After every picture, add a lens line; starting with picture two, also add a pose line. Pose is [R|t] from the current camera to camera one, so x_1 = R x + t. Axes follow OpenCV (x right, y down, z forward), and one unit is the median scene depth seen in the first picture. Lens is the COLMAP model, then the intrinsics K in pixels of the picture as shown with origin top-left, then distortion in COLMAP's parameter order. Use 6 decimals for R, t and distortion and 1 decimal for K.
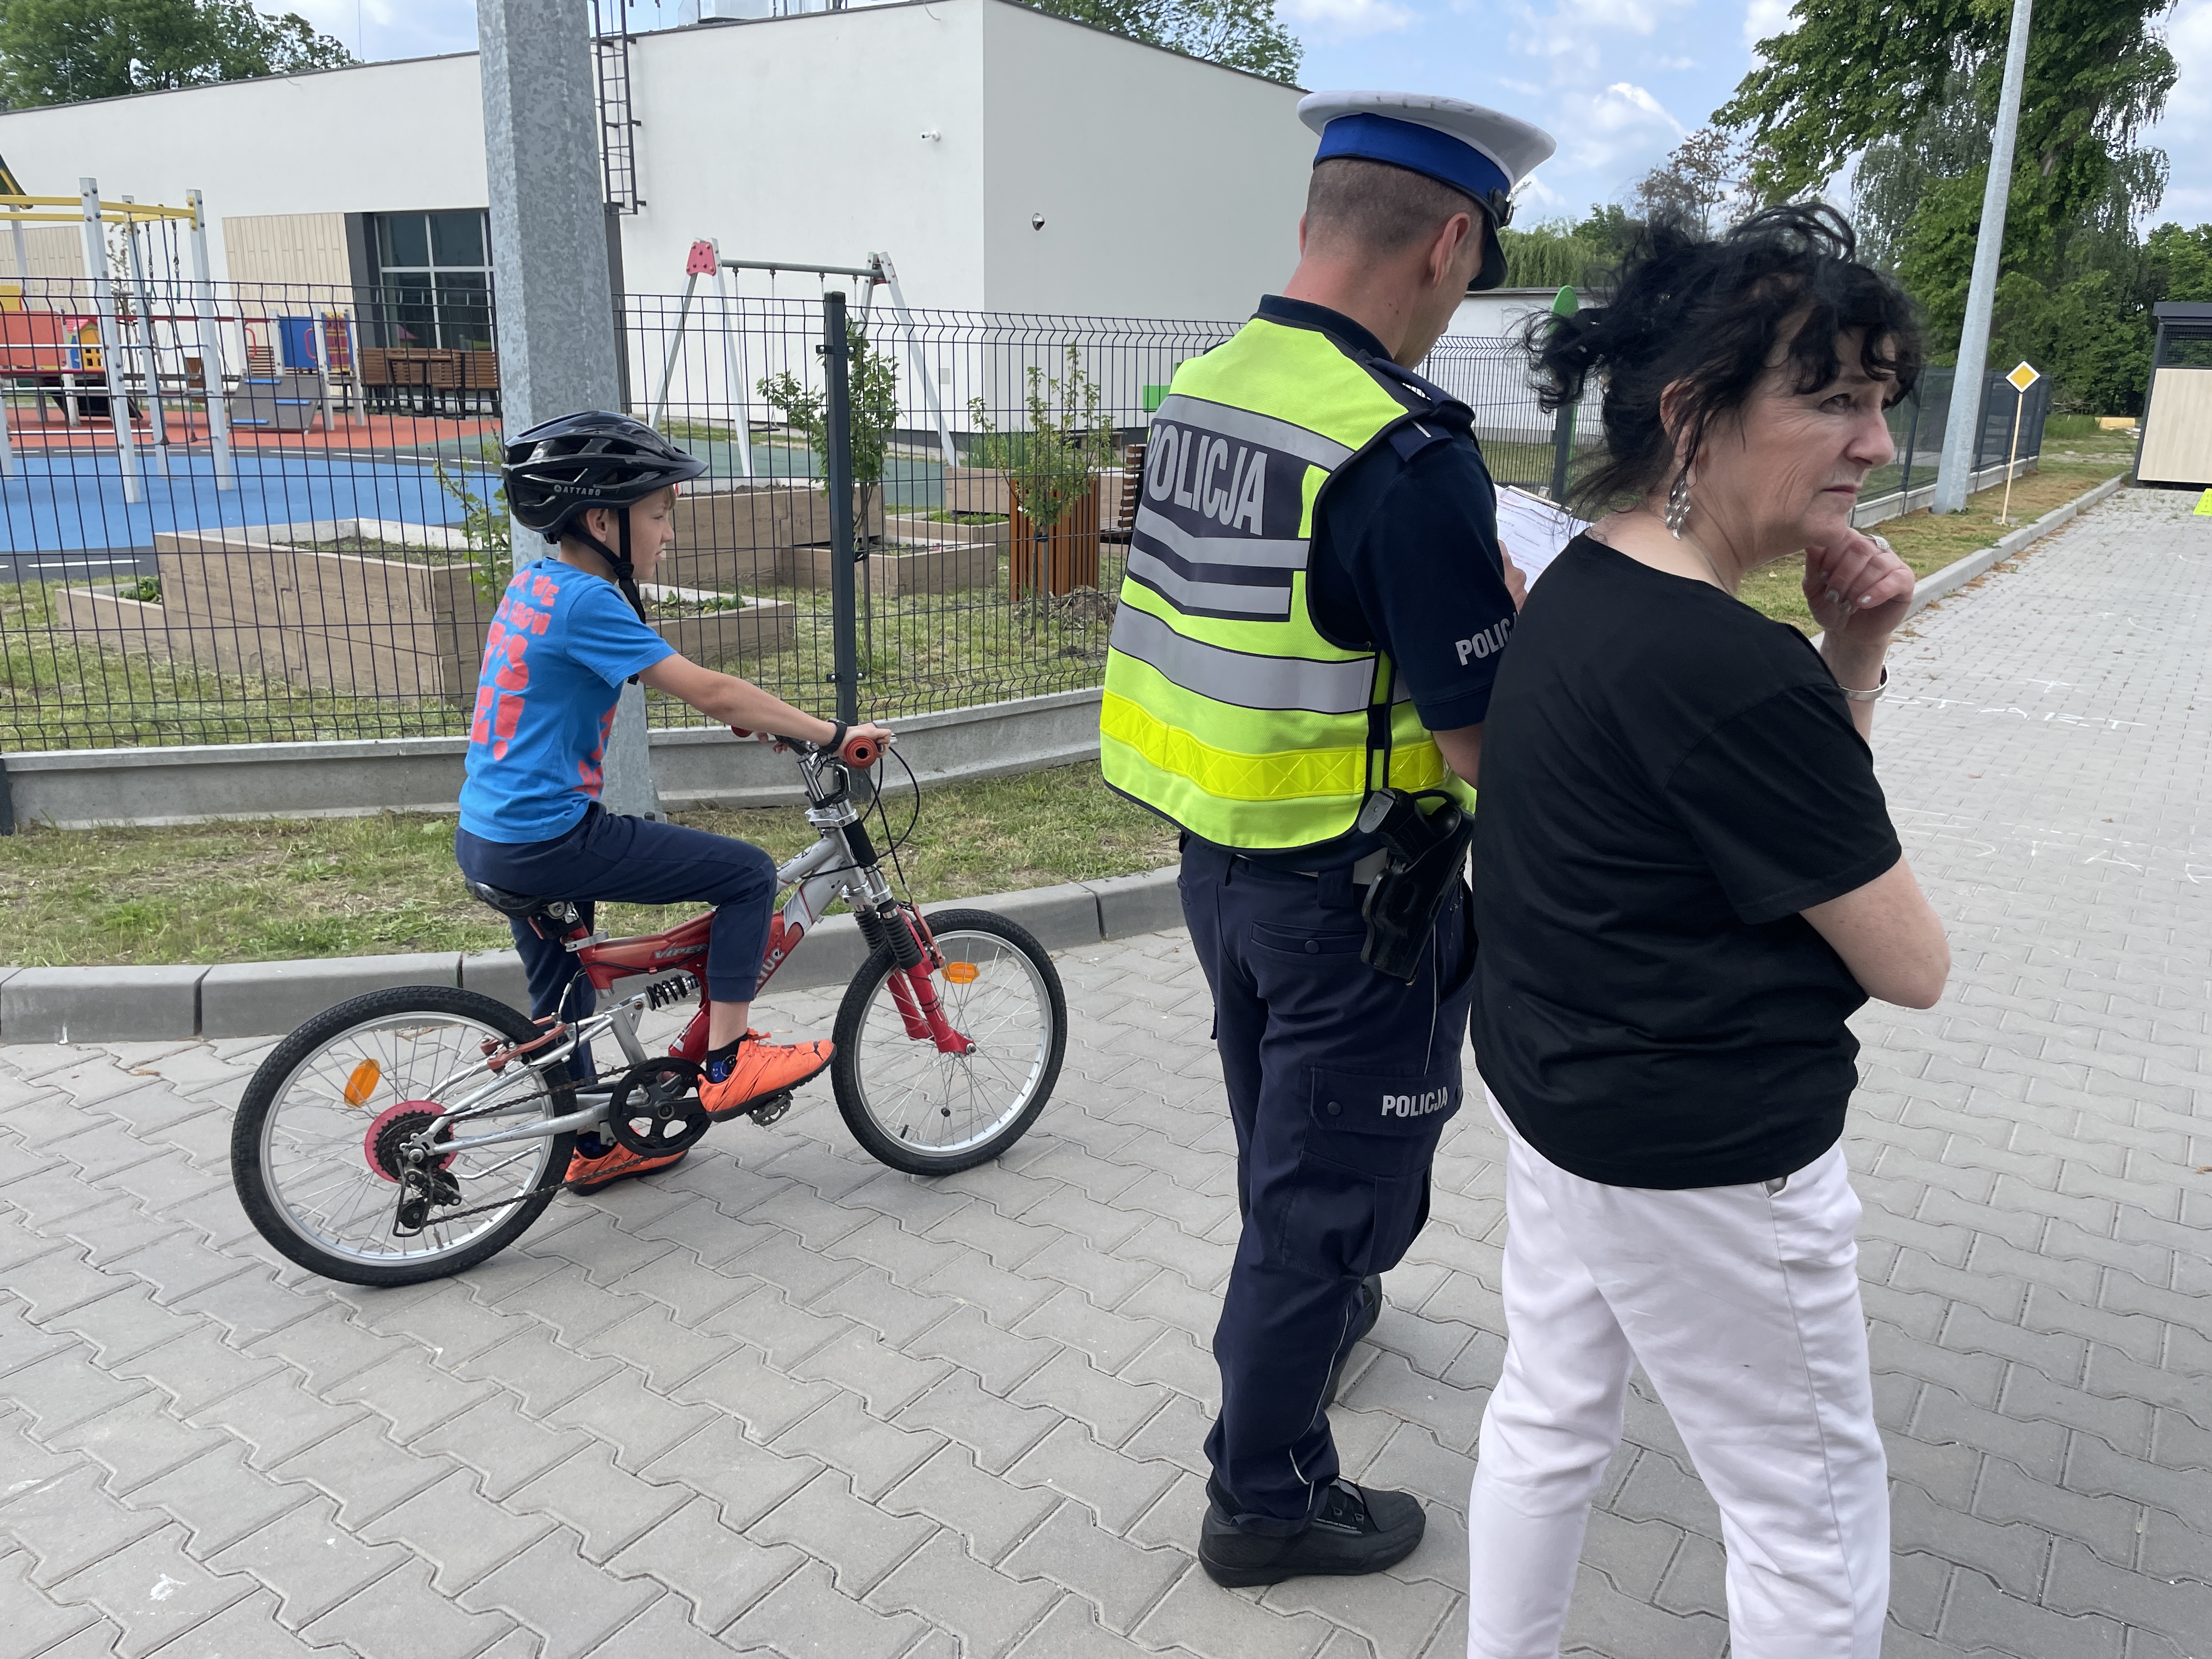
lens RADIAL K [[1679.2, 0, 1113.6], [0, 1679.2, 836.3], [0, 0, 1]] dist [0.086043, -0.123449]
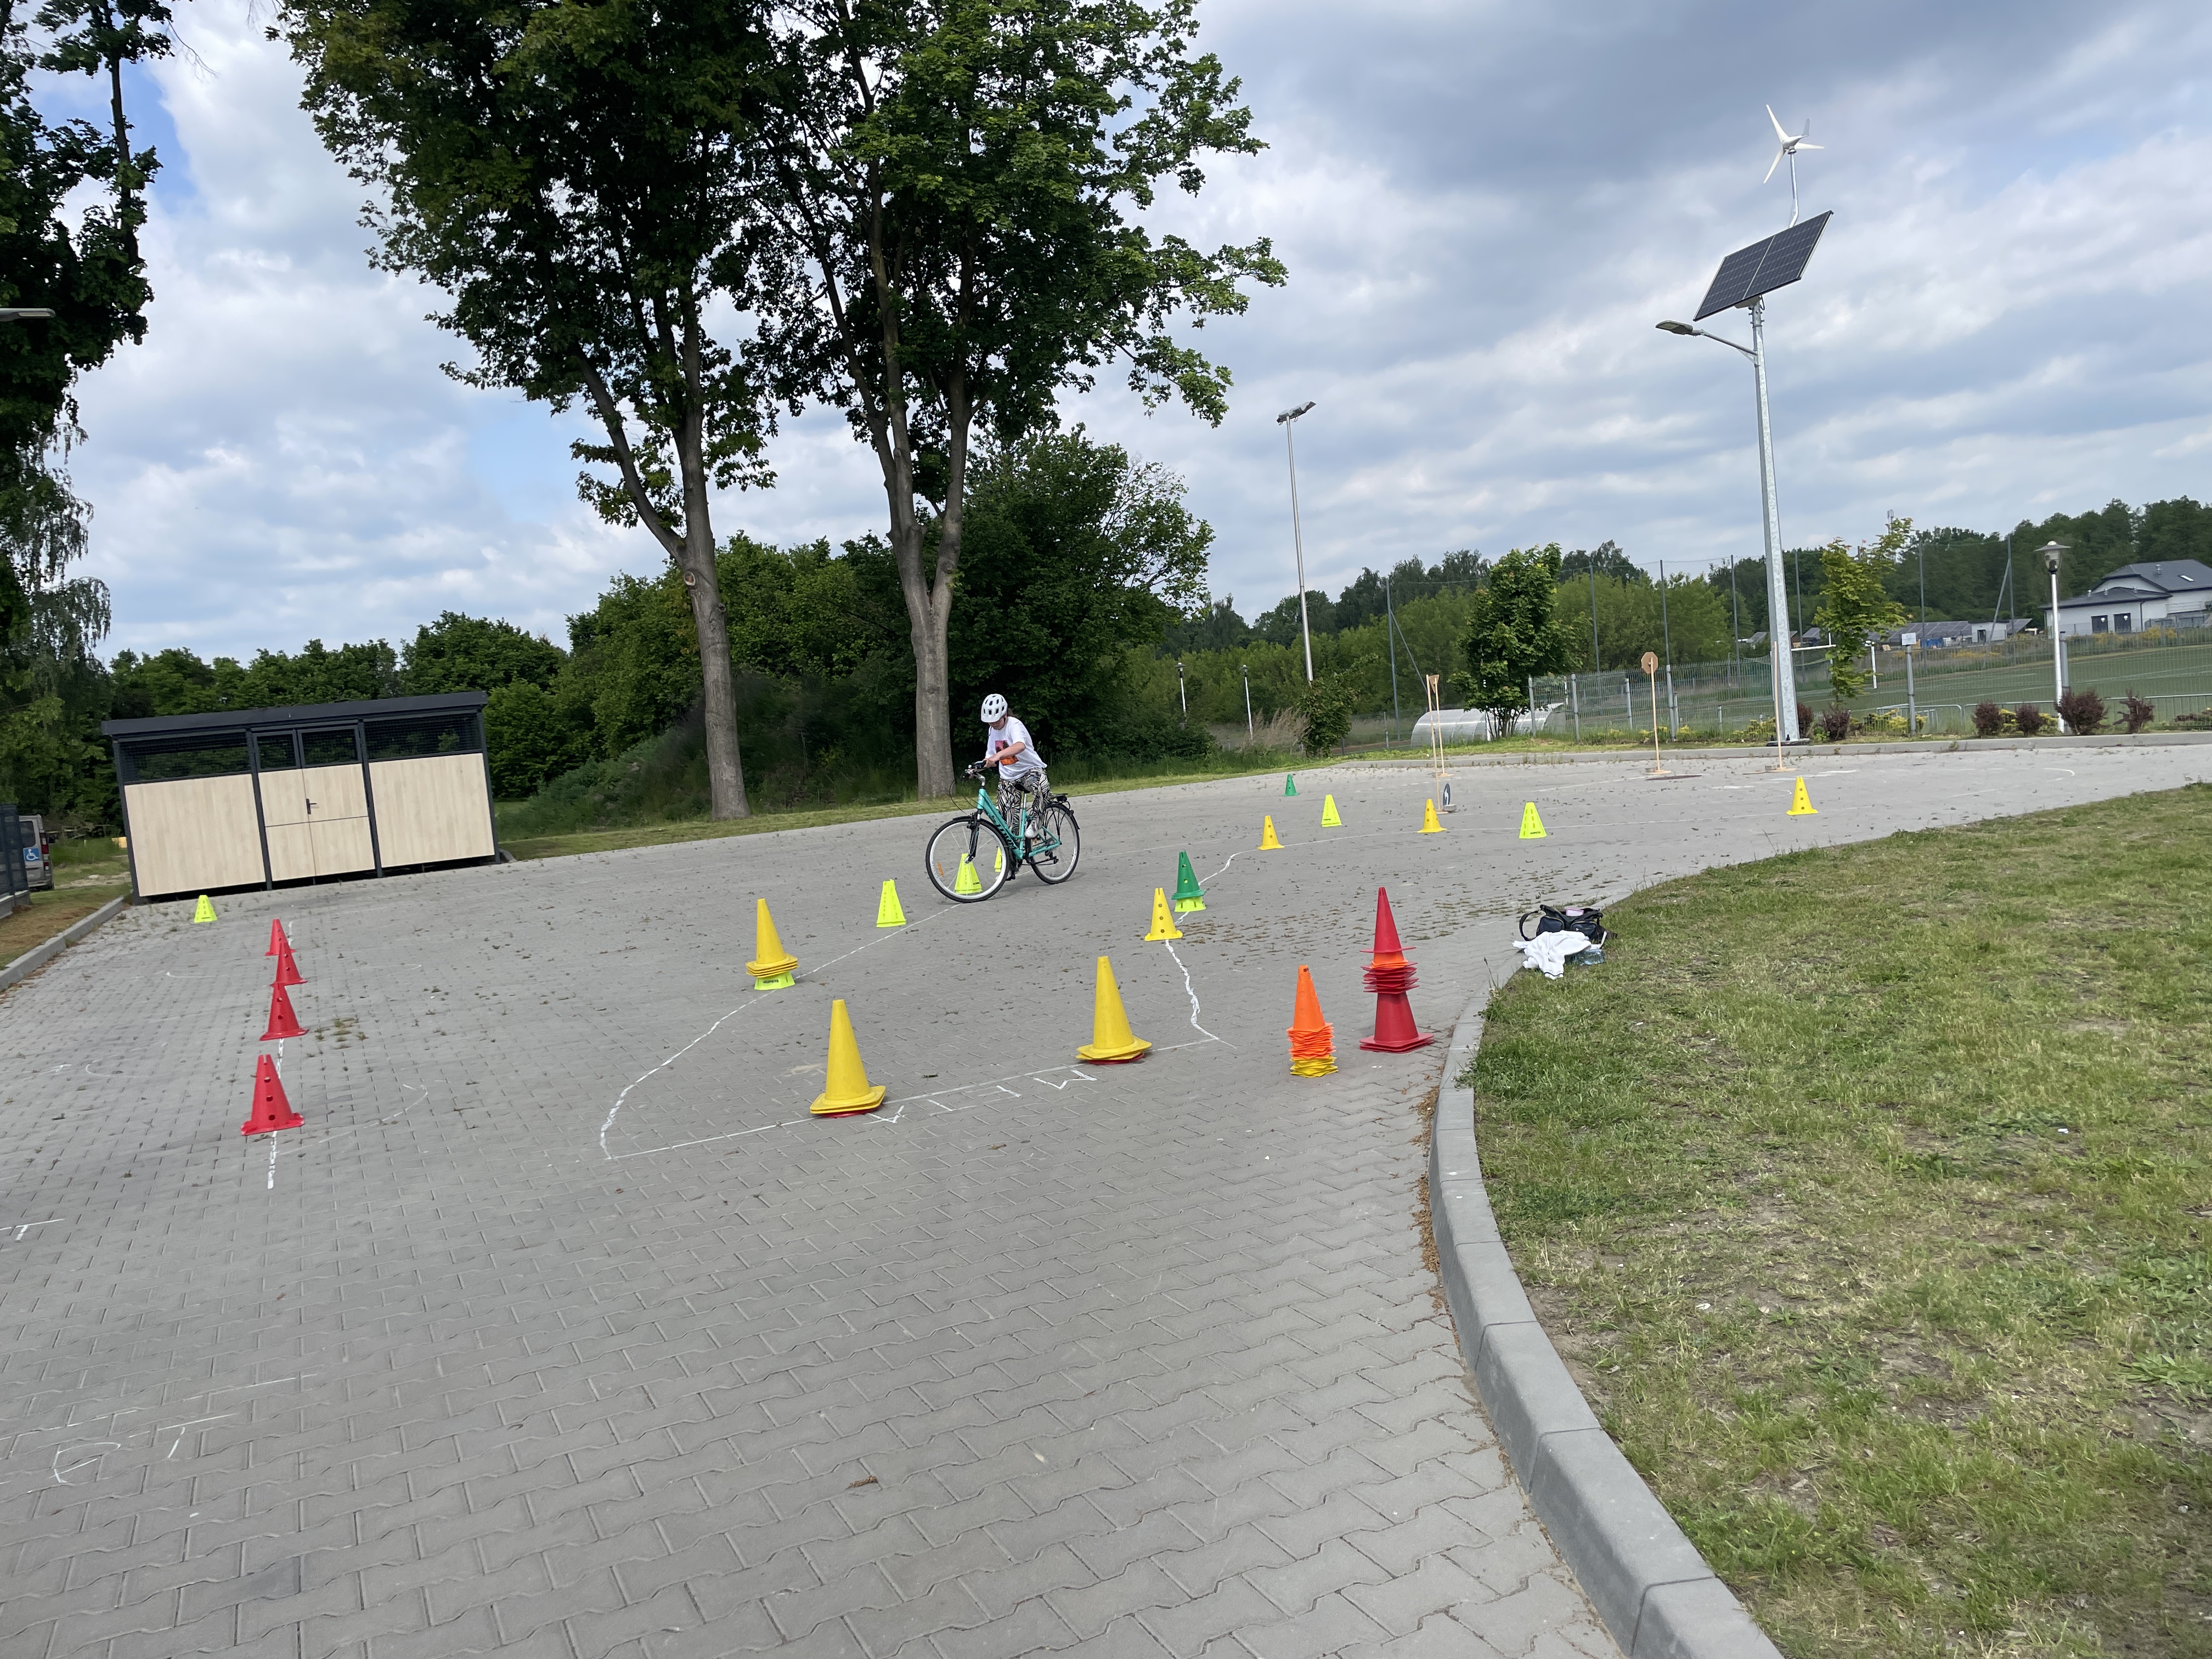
lens RADIAL K [[1673.6, 0, 1135.6], [0, 1673.6, 820.4], [0, 0, 1]] dist [0.095831, -0.128621]
pose [[0.500655, -0.129896, 0.855846, 0.313654], [0.336104, 0.940281, -0.053904, -0.045616], [-0.797734, 0.314641, 0.514415, 0.220845]]
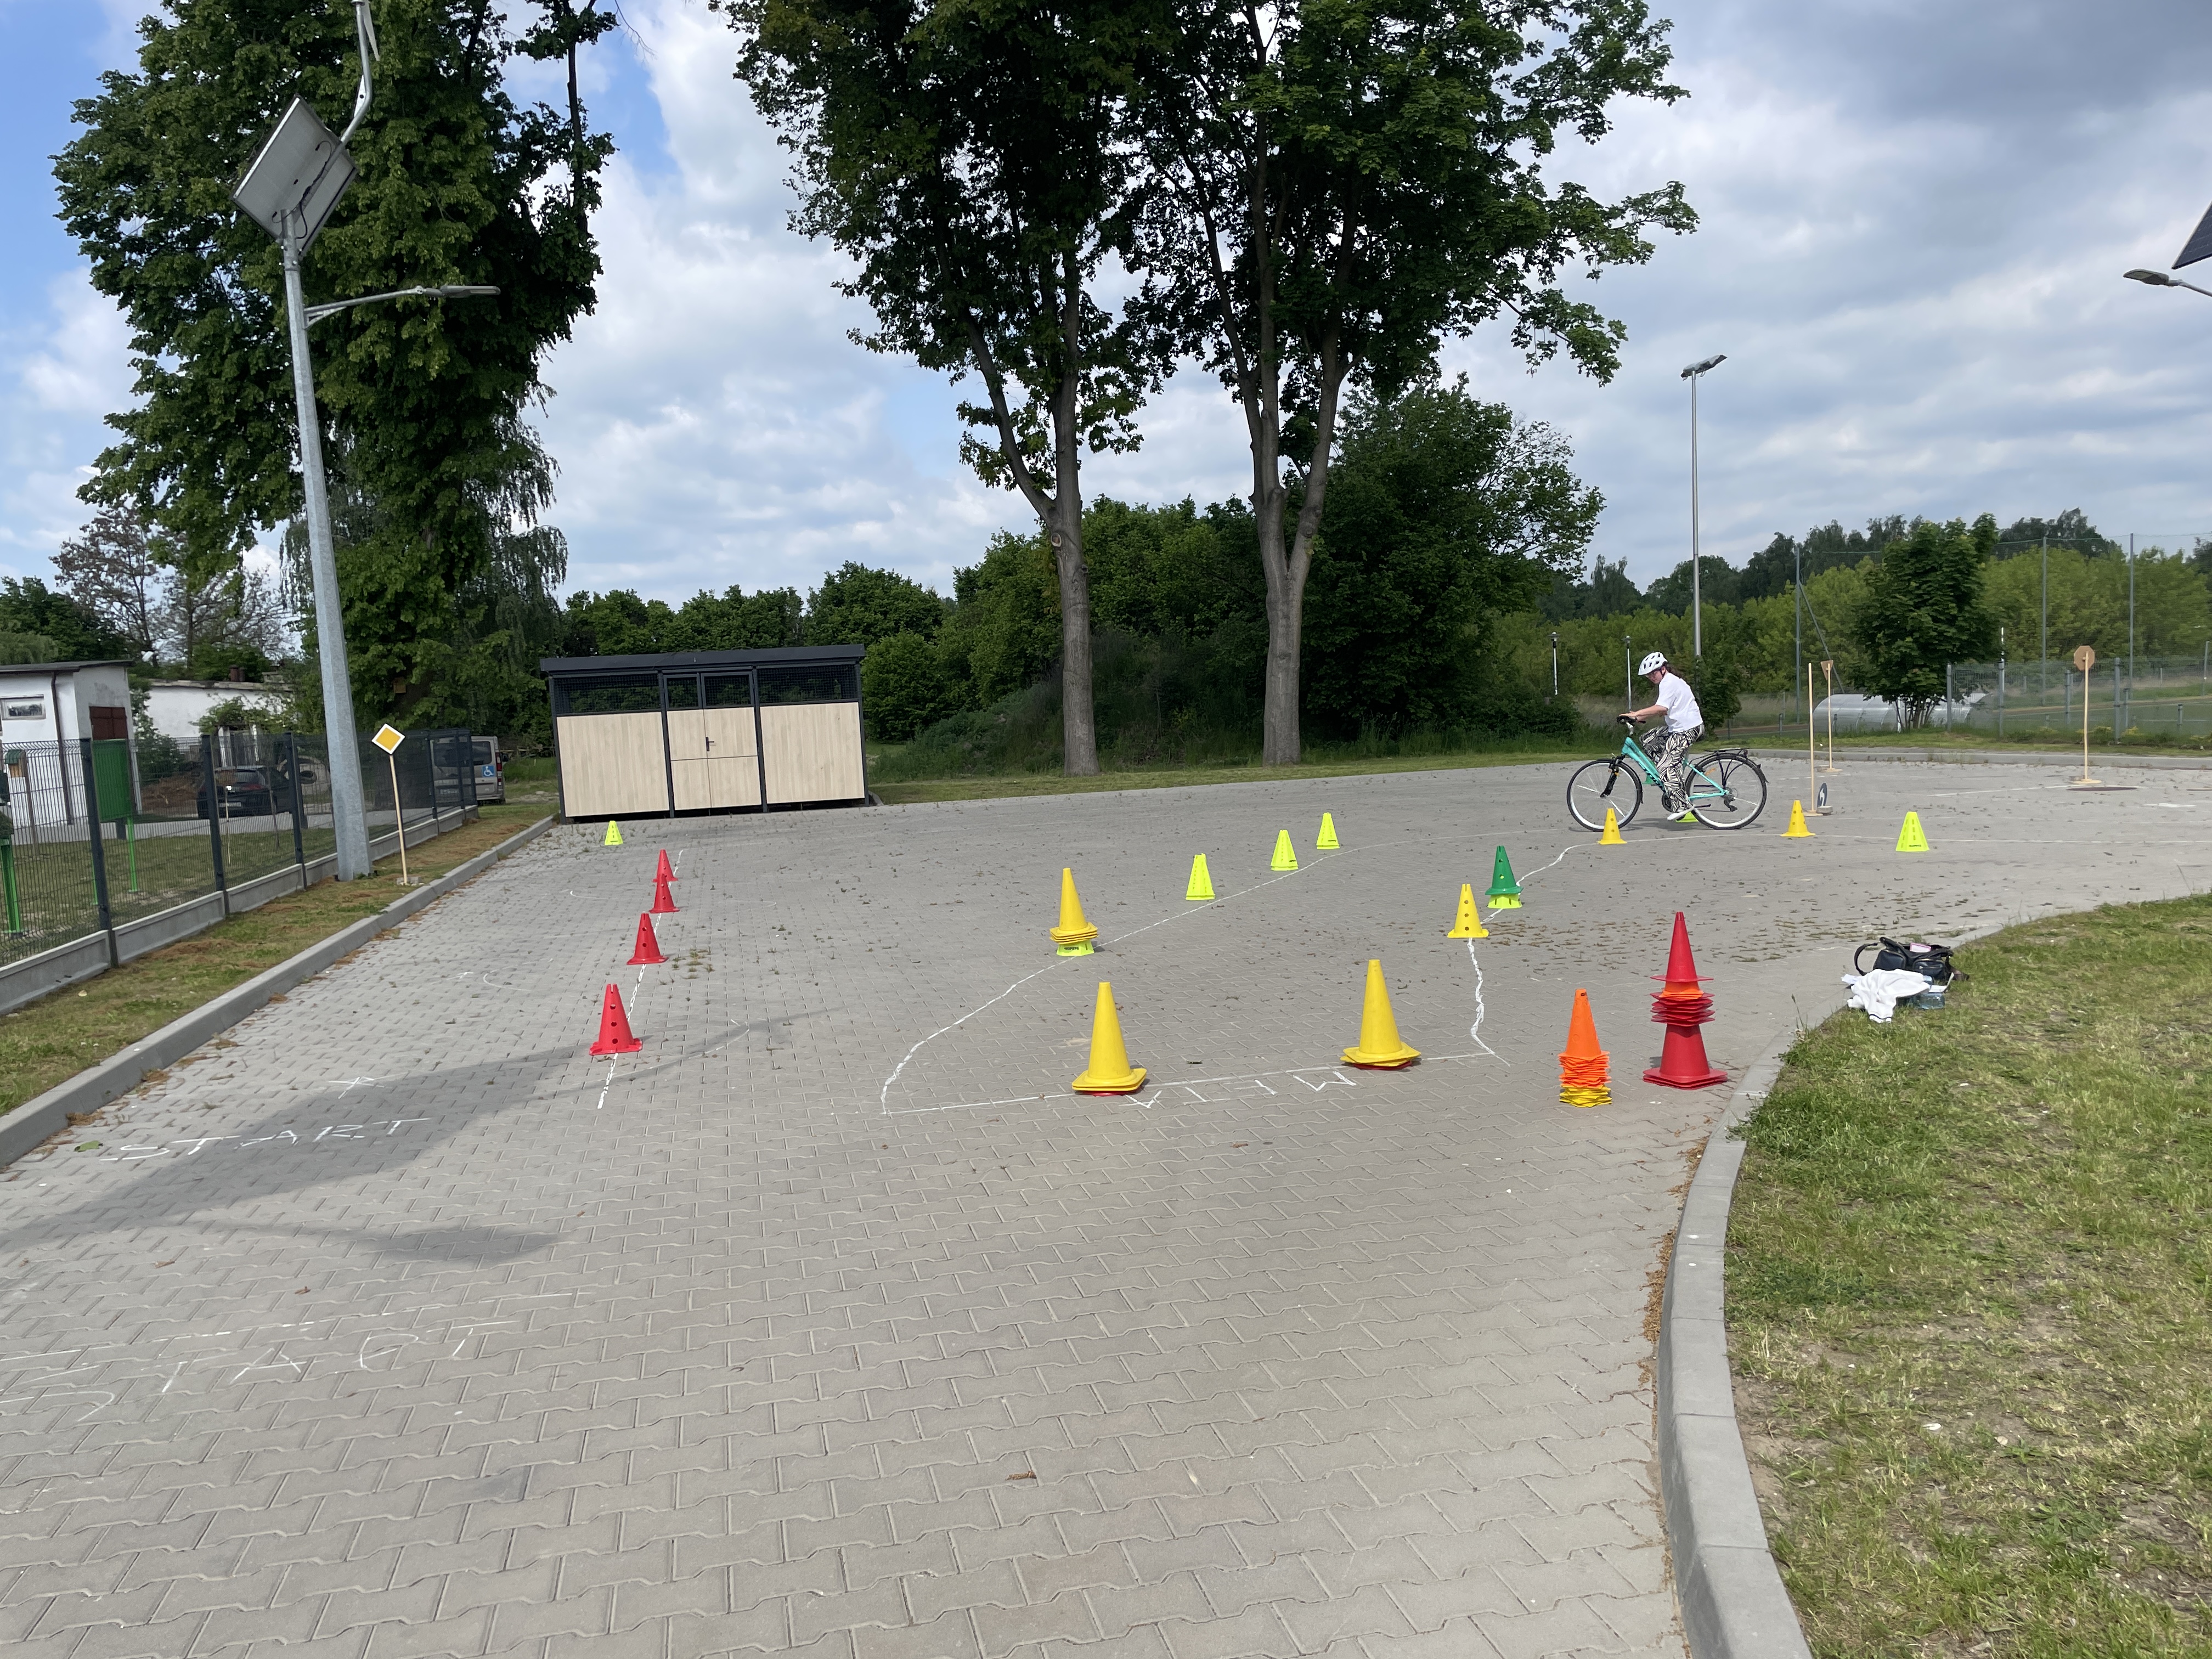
lens RADIAL K [[1674.9, 0, 1093.8], [0, 1674.9, 855.7], [0, 0, 1]] dist [0.090600, -0.119783]
pose [[0.695820, -0.128206, 0.706681, 0.361863], [0.261147, 0.961754, -0.082651, -0.051256], [-0.669057, 0.242058, 0.702688, 0.166066]]
